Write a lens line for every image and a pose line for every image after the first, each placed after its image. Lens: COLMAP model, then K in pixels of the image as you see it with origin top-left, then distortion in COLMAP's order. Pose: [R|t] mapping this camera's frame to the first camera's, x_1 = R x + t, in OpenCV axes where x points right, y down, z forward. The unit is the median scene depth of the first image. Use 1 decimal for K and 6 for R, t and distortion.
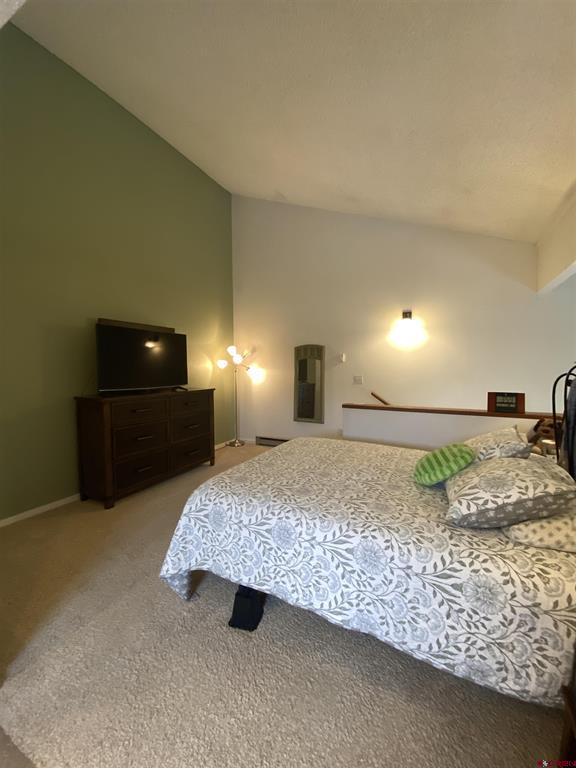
lens RADIAL K [[308.0, 0, 287.3], [0, 308.0, 382.2], [0, 0, 1]] dist [-0.008218, -0.003558]
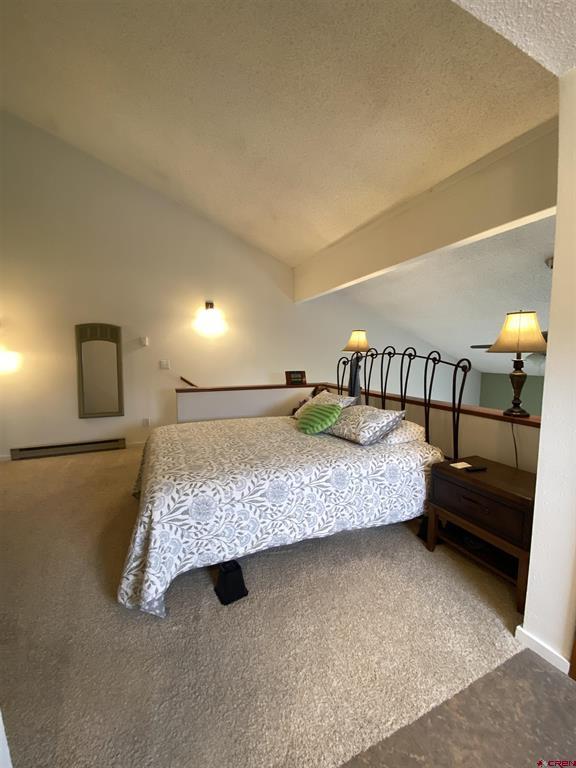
lens RADIAL K [[308.0, 0, 289.3], [0, 308.0, 379.8], [0, 0, 1]] dist [-0.008218, -0.003558]
pose [[0.634684, -0.055098, 0.770805, -0.780765], [0.029819, 0.998458, 0.046818, 0.014283], [-0.772196, -0.006730, 0.635348, 0.200777]]
